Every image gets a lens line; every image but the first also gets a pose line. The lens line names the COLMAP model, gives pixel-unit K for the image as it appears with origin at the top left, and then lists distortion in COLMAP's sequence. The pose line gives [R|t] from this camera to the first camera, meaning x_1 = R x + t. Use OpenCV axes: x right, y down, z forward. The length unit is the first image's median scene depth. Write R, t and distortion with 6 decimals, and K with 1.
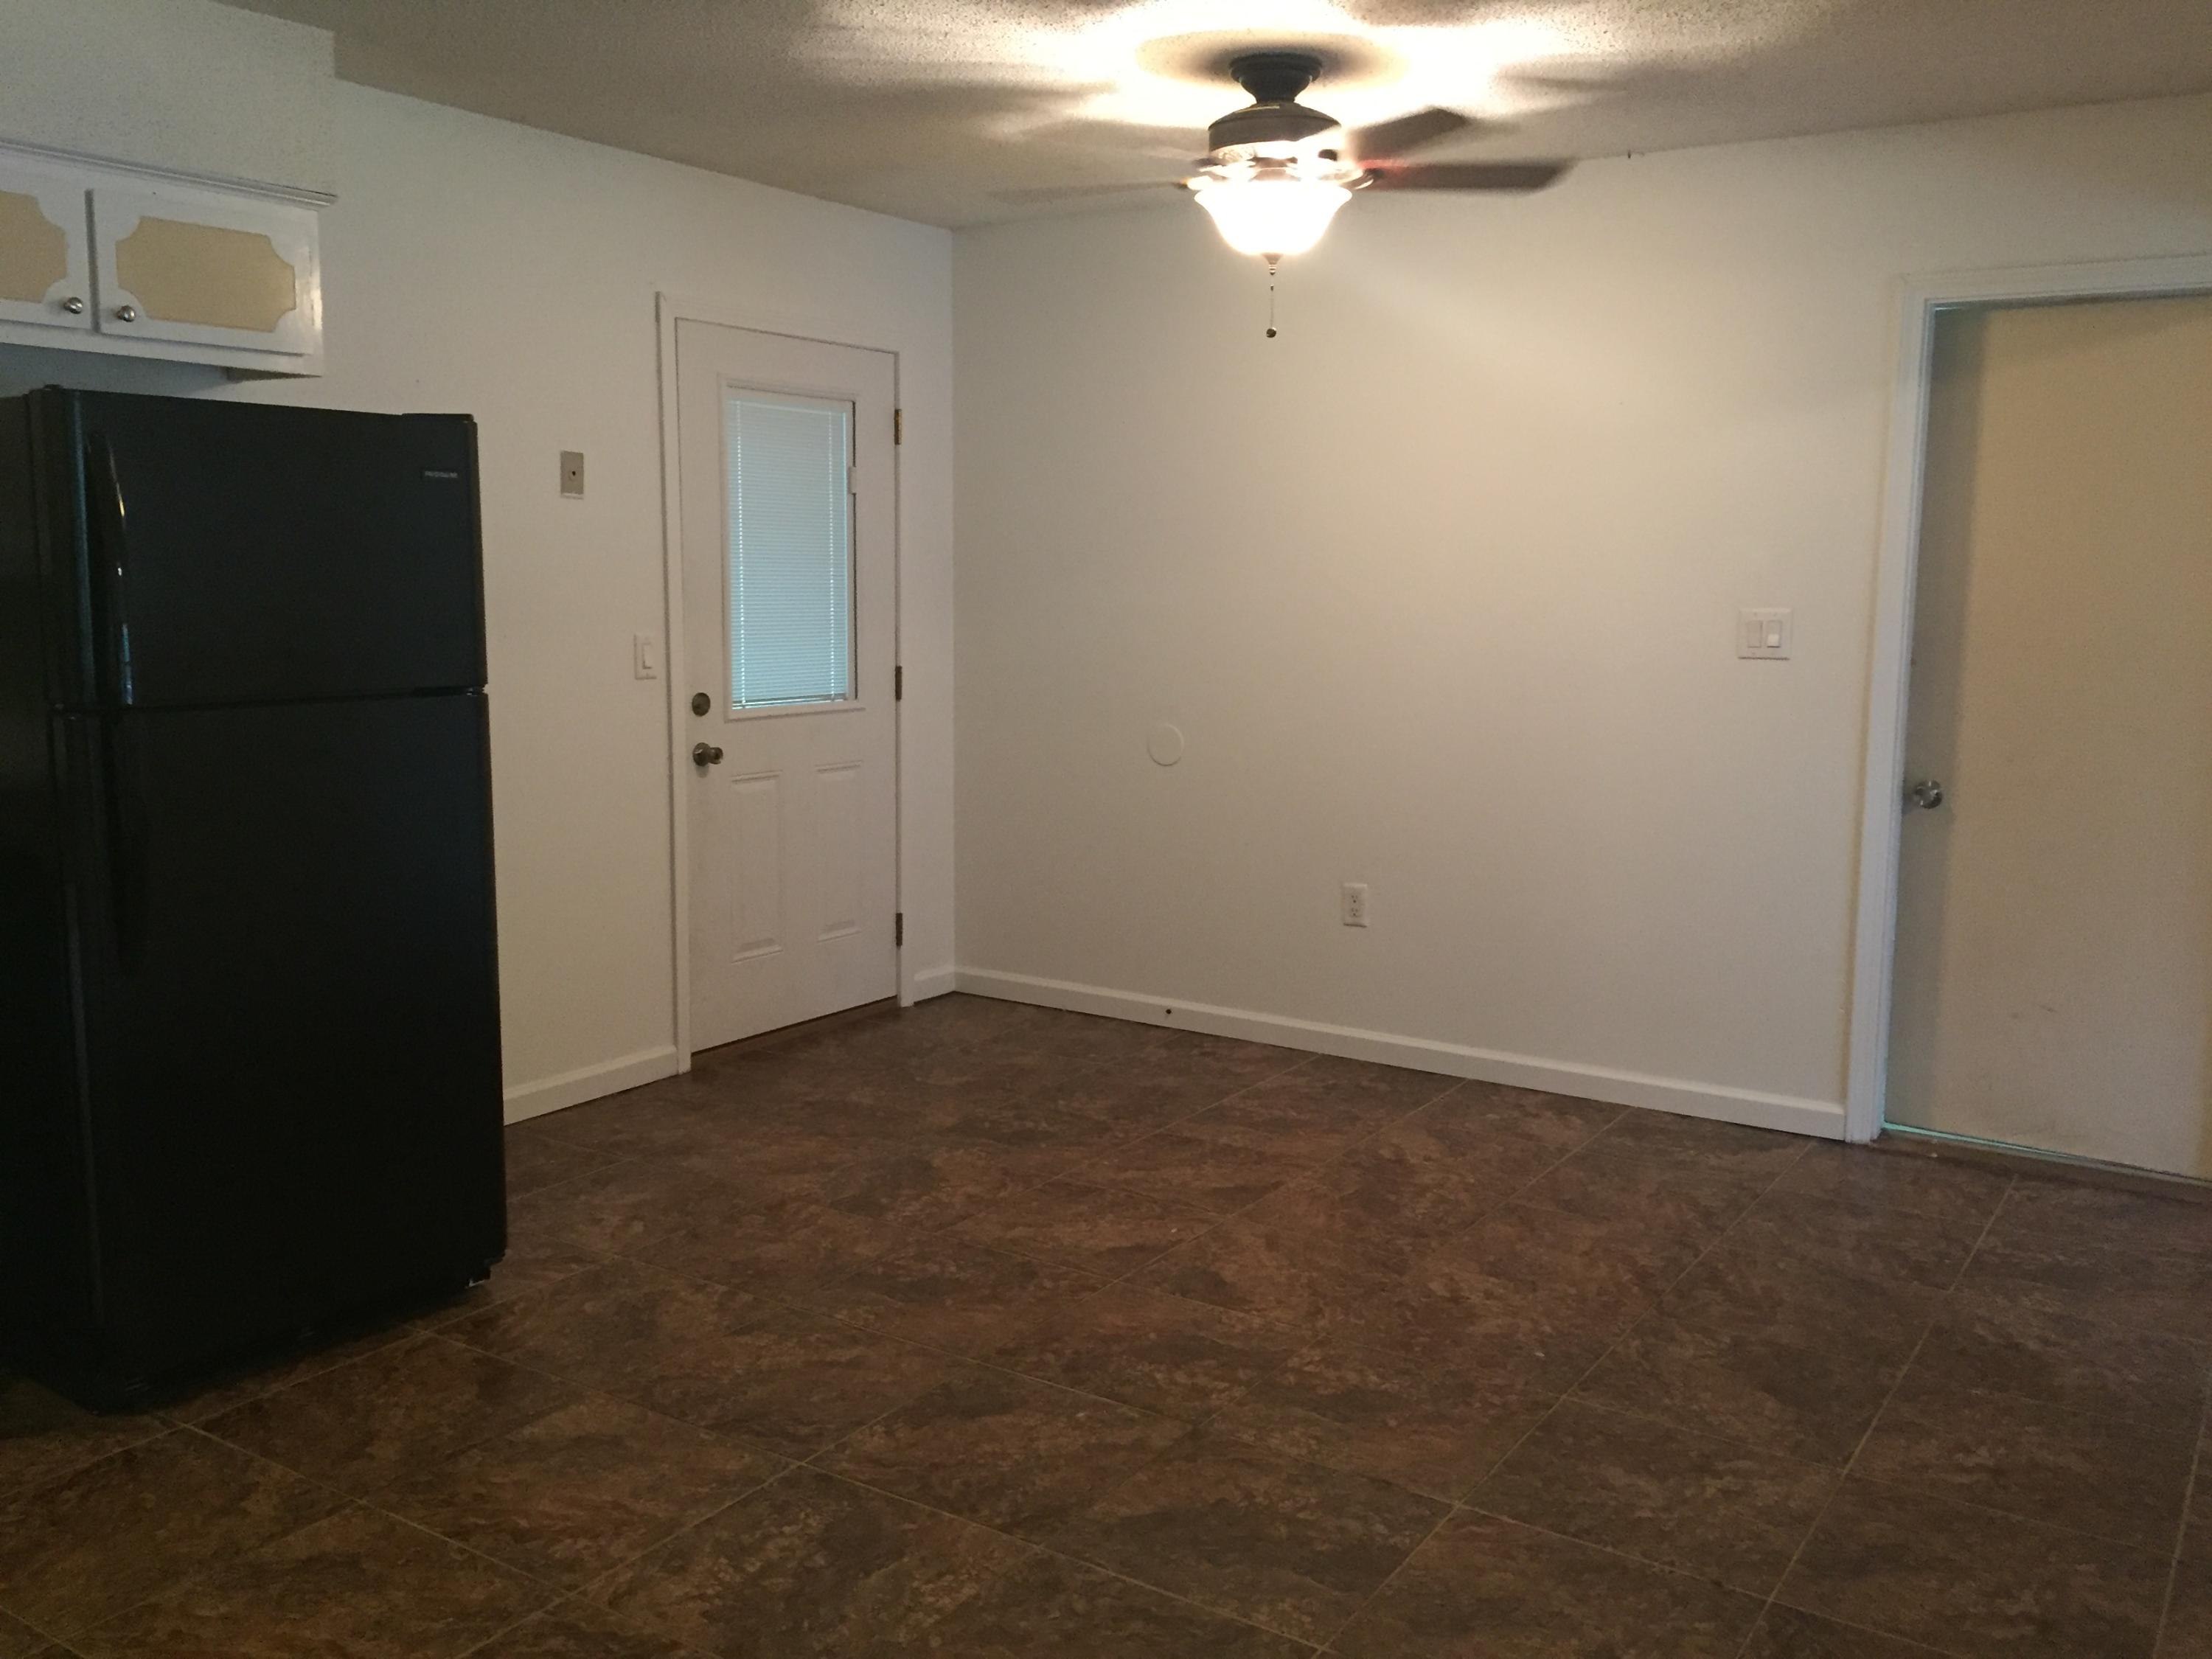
lens RADIAL K [[1888.6, 0, 1106.0], [0, 1888.6, 829.5], [0, 0, 1]] dist [0.078816, -0.104413]
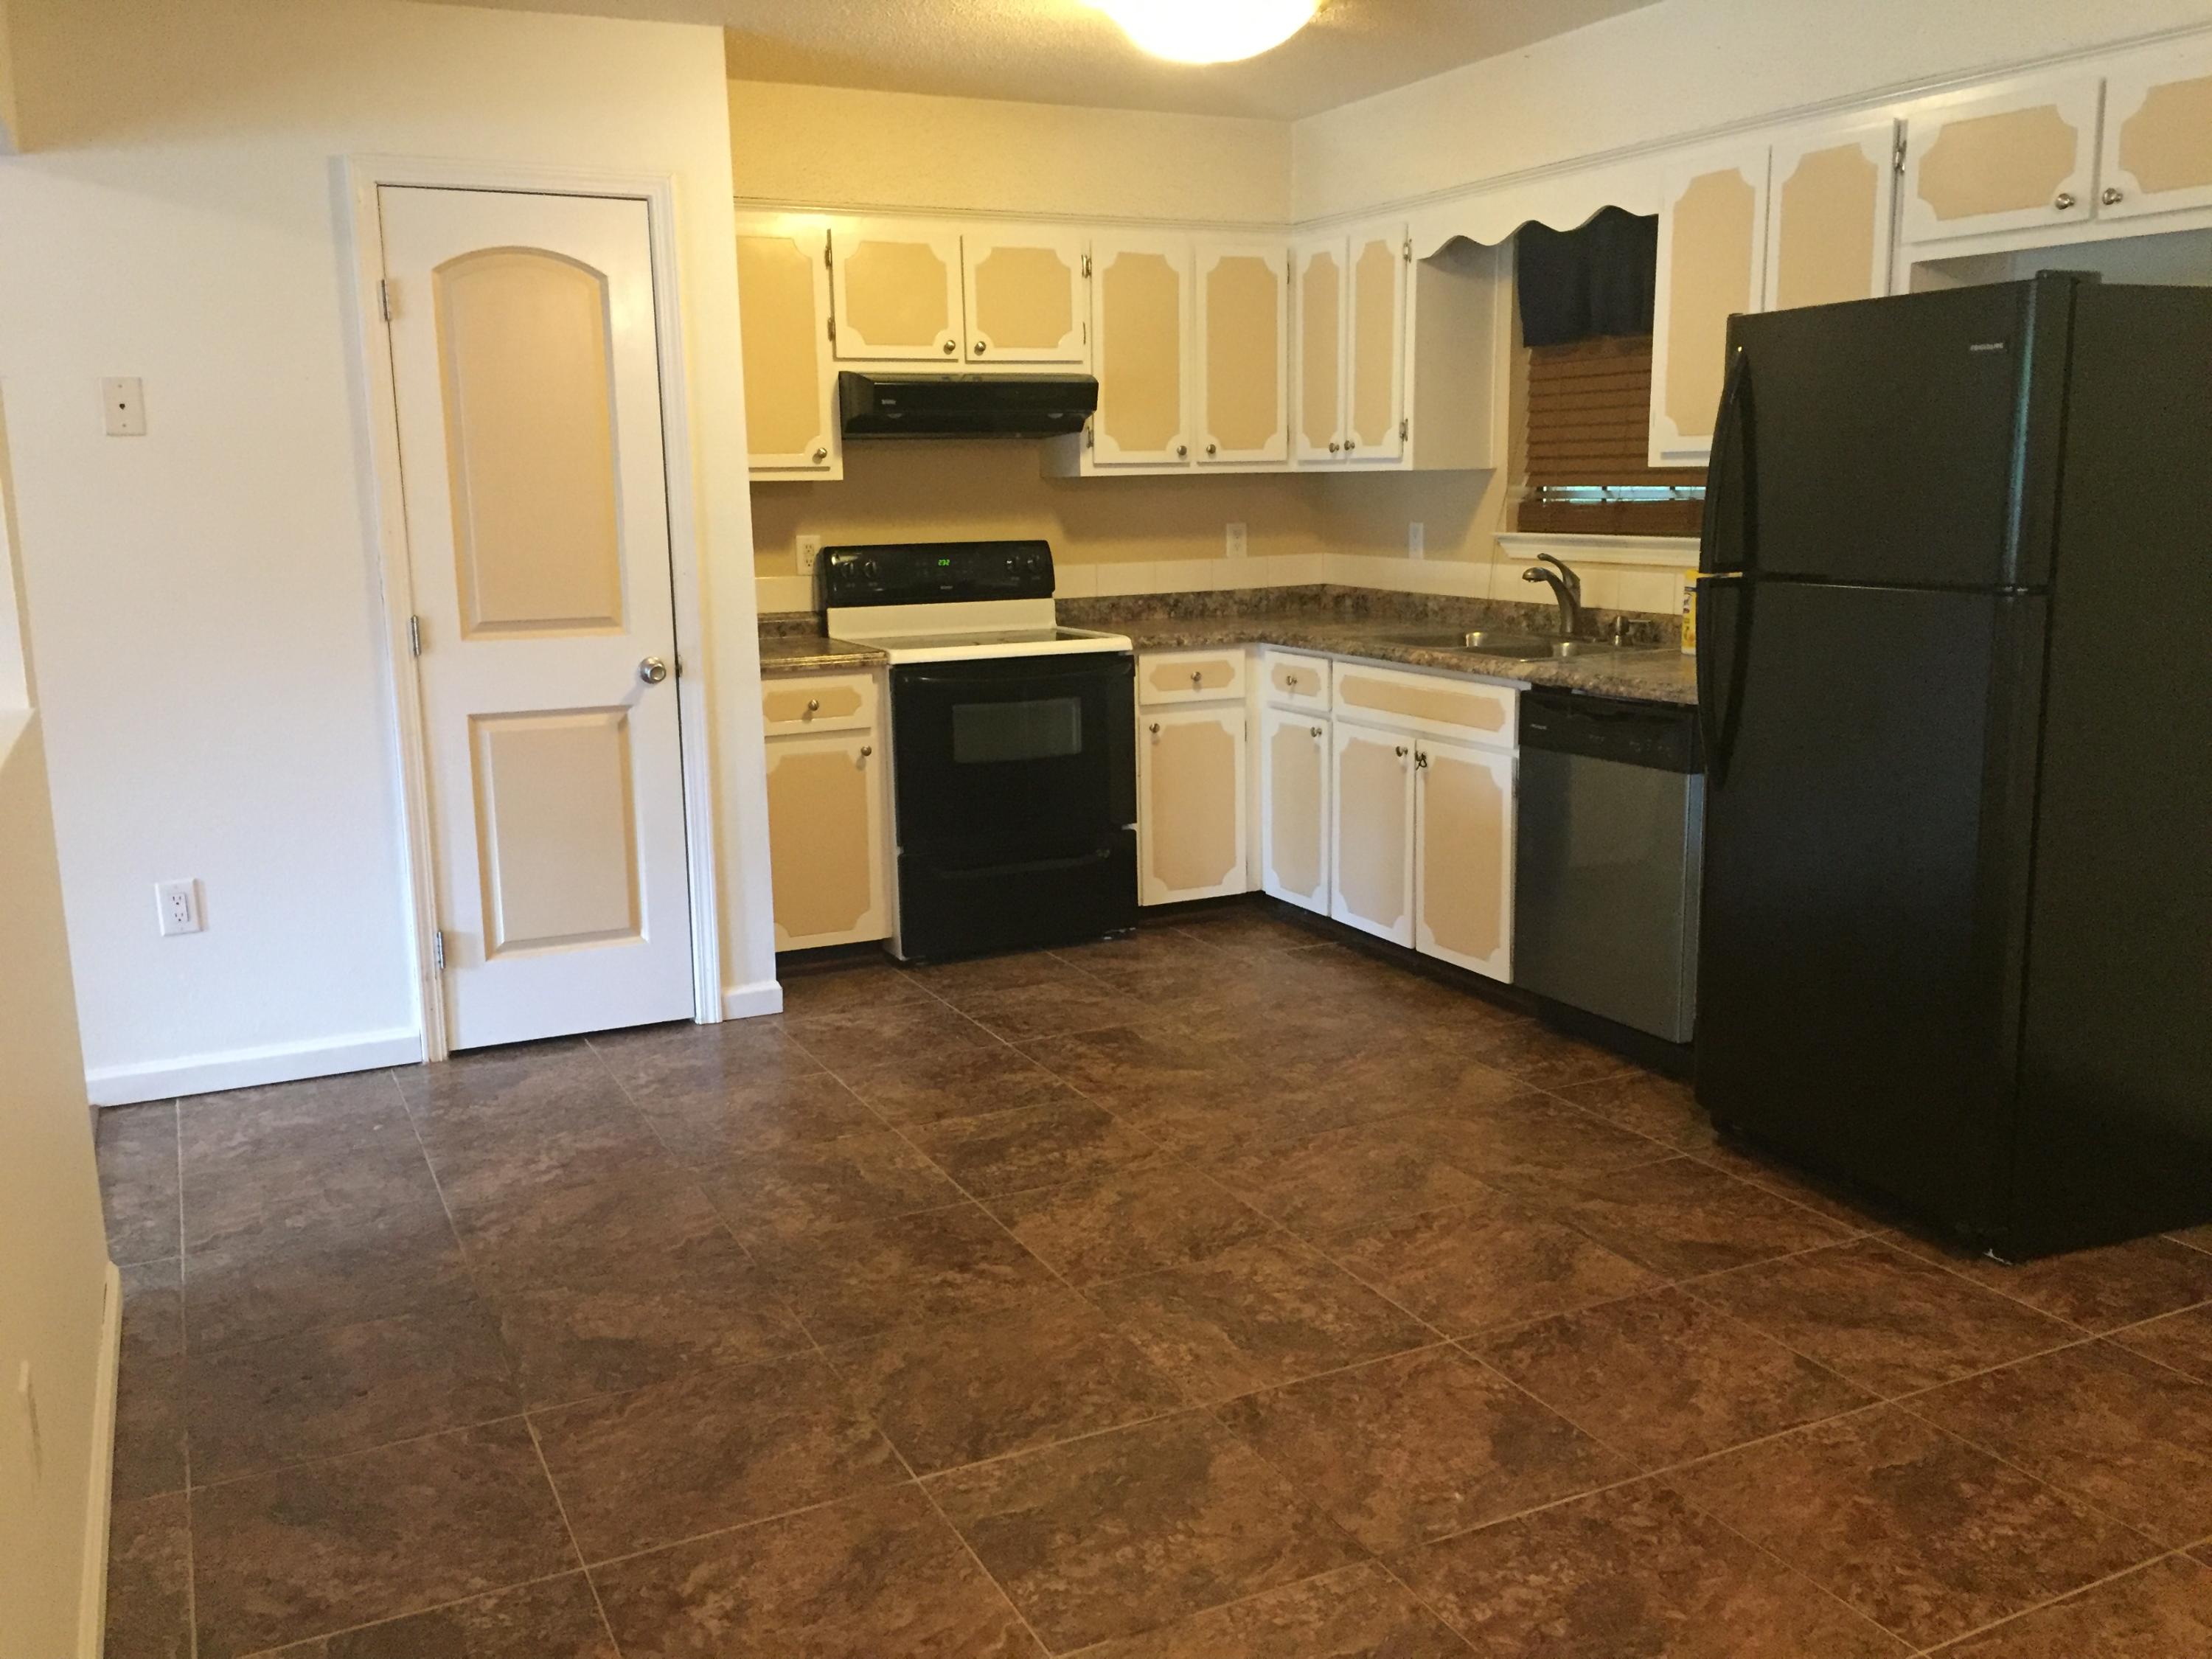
lens RADIAL K [[1888.6, 0, 1106.0], [0, 1888.6, 829.5], [0, 0, 1]] dist [0.078816, -0.104413]
pose [[-0.511320, 0.158800, -0.844591, 0.651895], [-0.105999, 0.963622, 0.245352, -0.140699], [0.852828, 0.214979, -0.475886, 1.099009]]
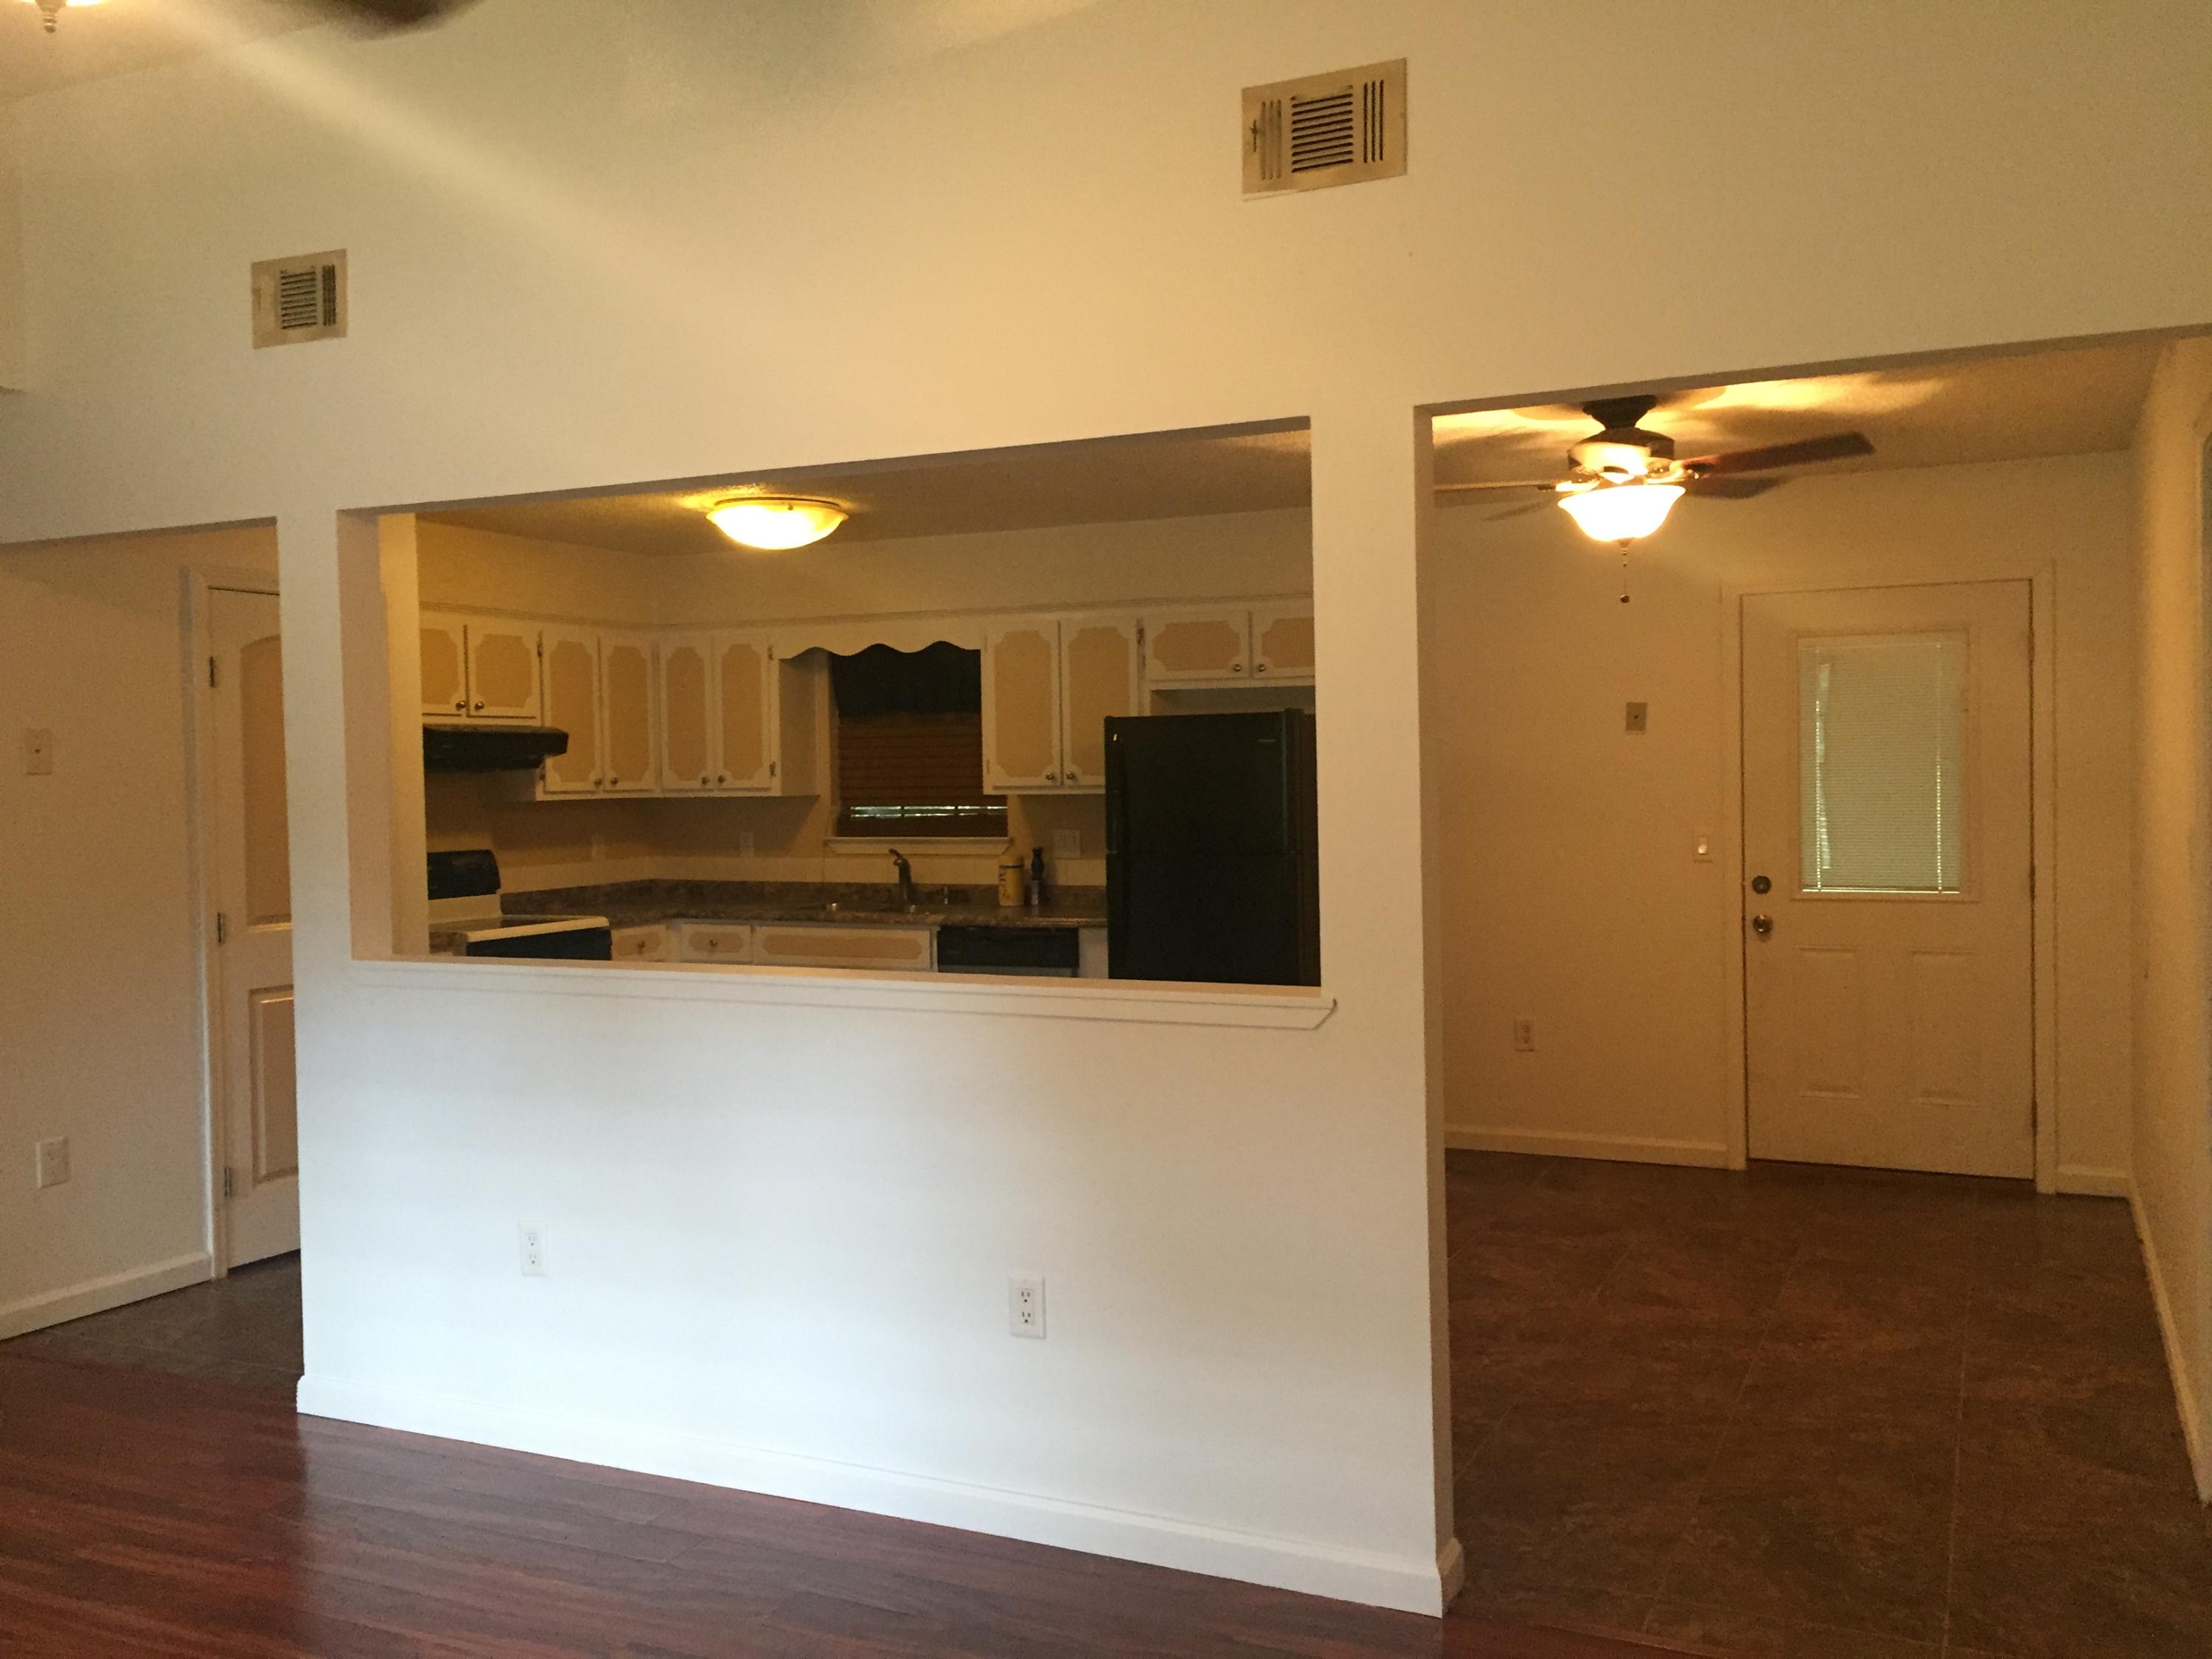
lens RADIAL K [[1888.6, 0, 1106.0], [0, 1888.6, 829.5], [0, 0, 1]] dist [0.078816, -0.104413]
pose [[0.140744, 0.017342, -0.989894, 1.494399], [-0.119199, 0.992870, 0.000446, -0.076058], [0.982844, 0.117931, 0.141808, 0.564974]]
